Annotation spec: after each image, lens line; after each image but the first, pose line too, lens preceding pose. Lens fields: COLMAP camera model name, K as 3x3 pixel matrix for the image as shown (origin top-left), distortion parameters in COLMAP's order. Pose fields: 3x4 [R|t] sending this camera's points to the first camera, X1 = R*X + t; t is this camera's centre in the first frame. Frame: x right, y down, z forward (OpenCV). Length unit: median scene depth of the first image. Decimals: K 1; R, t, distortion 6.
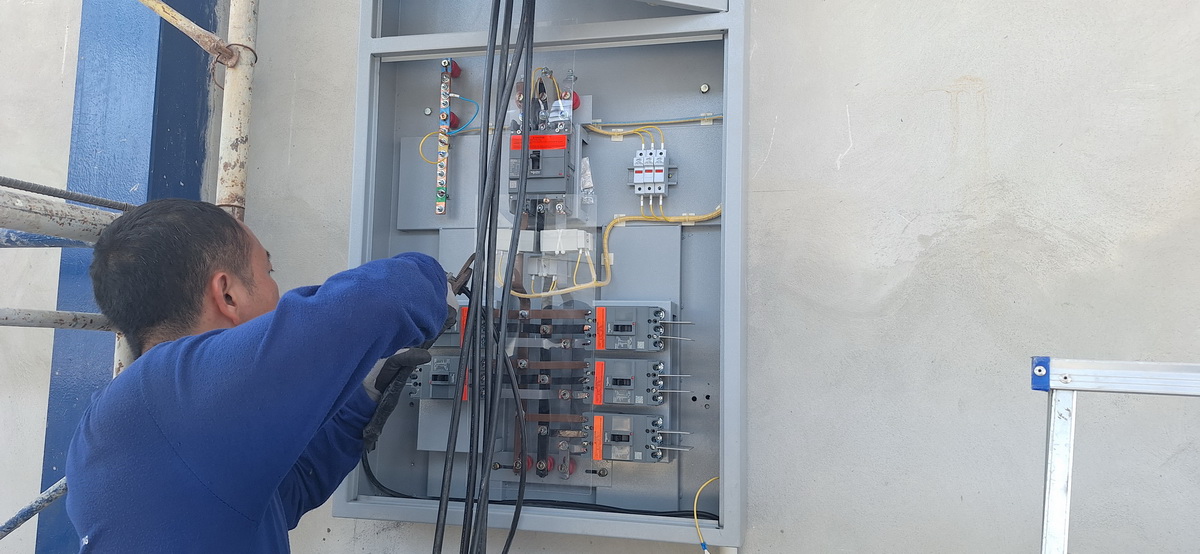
lens RADIAL K [[826.6, 0, 607.1], [0, 826.6, 274.0], [0, 0, 1]] dist [0.093081, -0.119800]
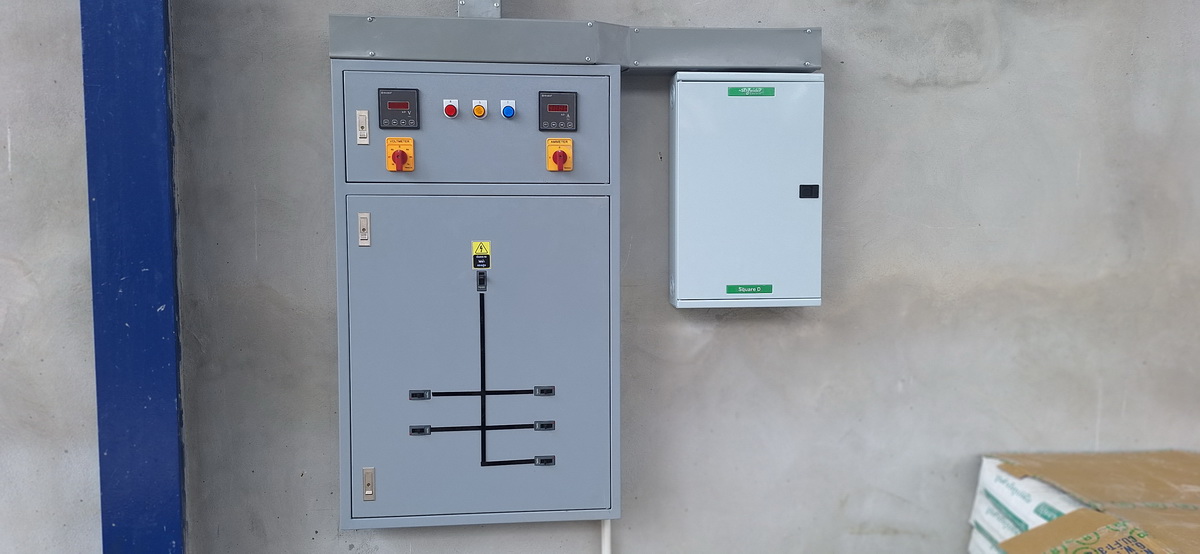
lens RADIAL K [[826.6, 0, 607.1], [0, 826.6, 274.0], [0, 0, 1]] dist [0.093081, -0.119800]
pose [[0.944719, -0.043468, 0.324987, -0.347413], [-0.009357, 0.987195, 0.159242, -0.376041], [-0.327747, -0.153480, 0.932215, -0.418008]]
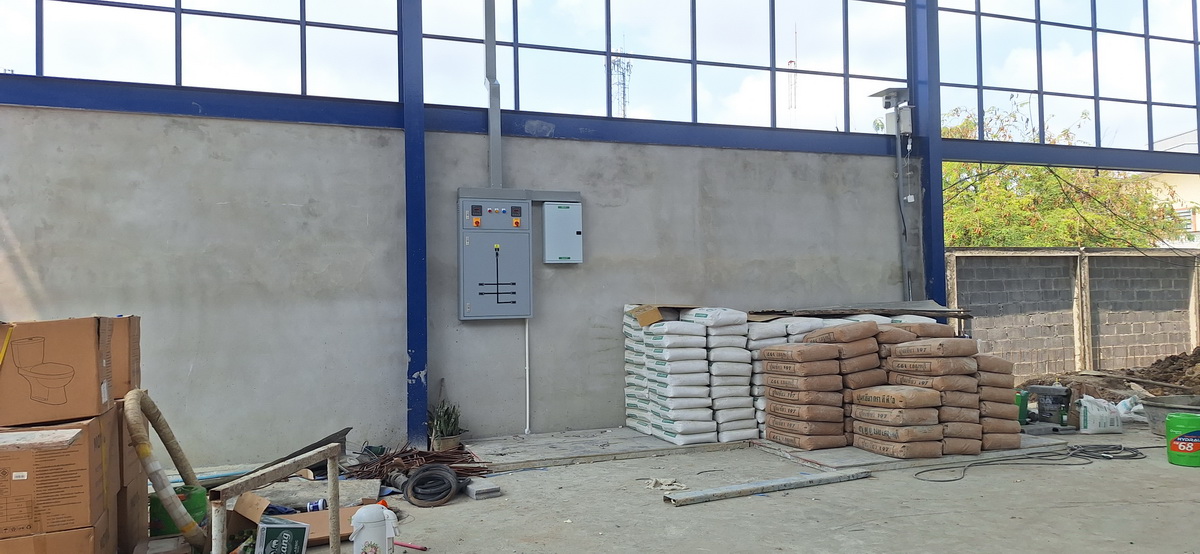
lens RADIAL K [[815.6, 0, 599.4], [0, 815.6, 282.0], [0, 0, 1]] dist [0.092875, -0.117780]
pose [[0.822216, -0.021678, 0.568763, -2.640498], [-0.021293, 0.997403, 0.068797, -0.341003], [-0.568778, -0.068676, 0.819619, -3.894346]]
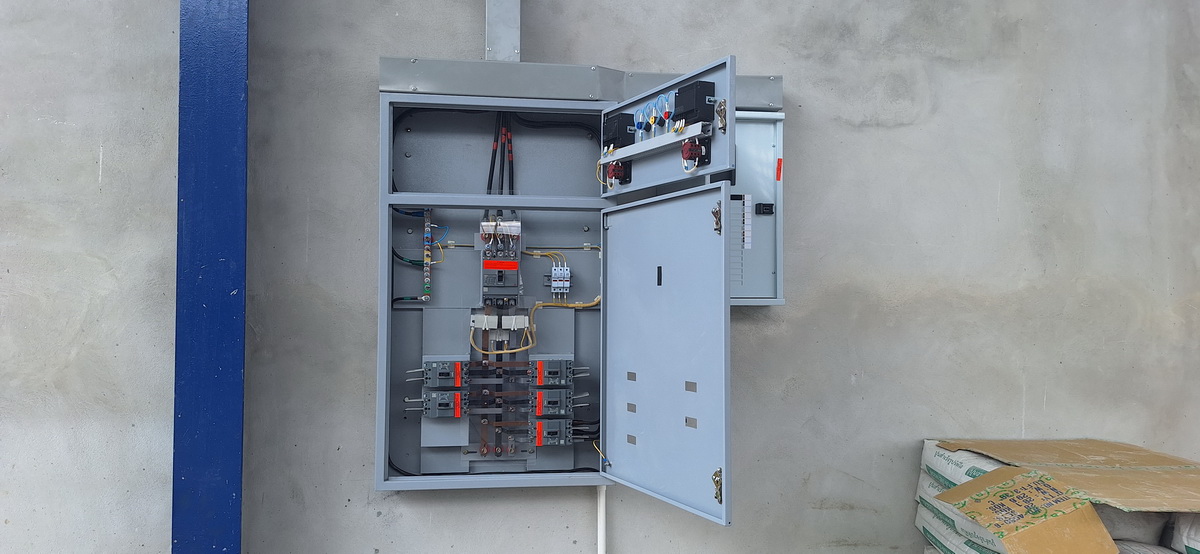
lens RADIAL K [[815.6, 0, 599.4], [0, 815.6, 282.0], [0, 0, 1]] dist [0.092875, -0.117780]
pose [[0.936905, -0.008433, 0.349483, -0.482426], [-0.020082, 0.996760, 0.077887, -0.260158], [-0.349007, -0.079991, 0.933700, -0.650545]]
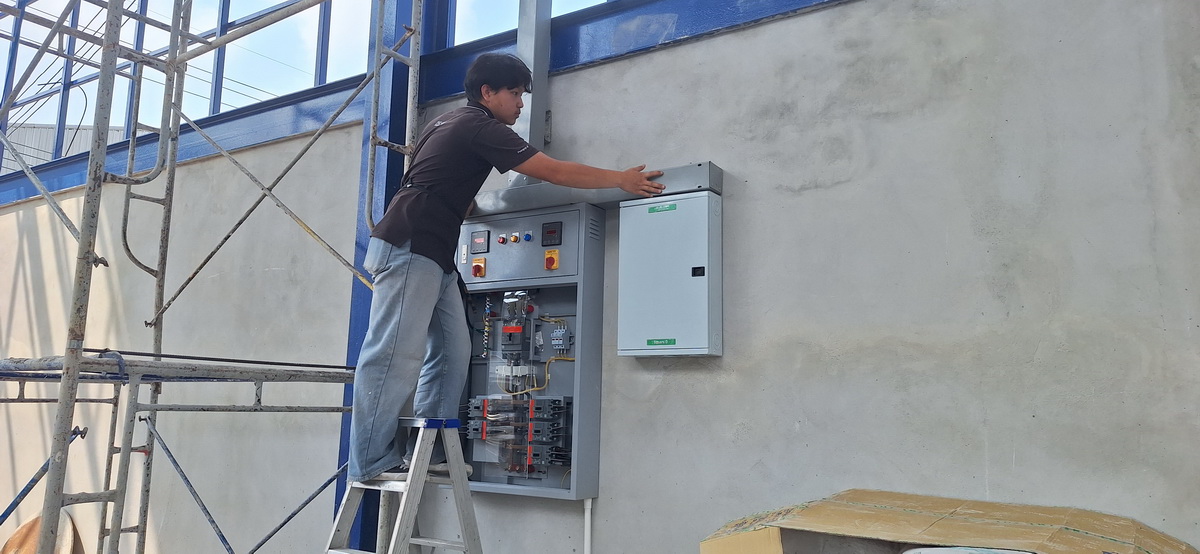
lens RADIAL K [[826.6, 0, 607.1], [0, 826.6, 274.0], [0, 0, 1]] dist [0.093081, -0.119800]
pose [[0.945925, -0.051036, -0.320345, 0.945511], [0.027619, 0.996631, -0.077227, -0.125713], [0.323207, 0.064203, 0.944148, -1.168347]]
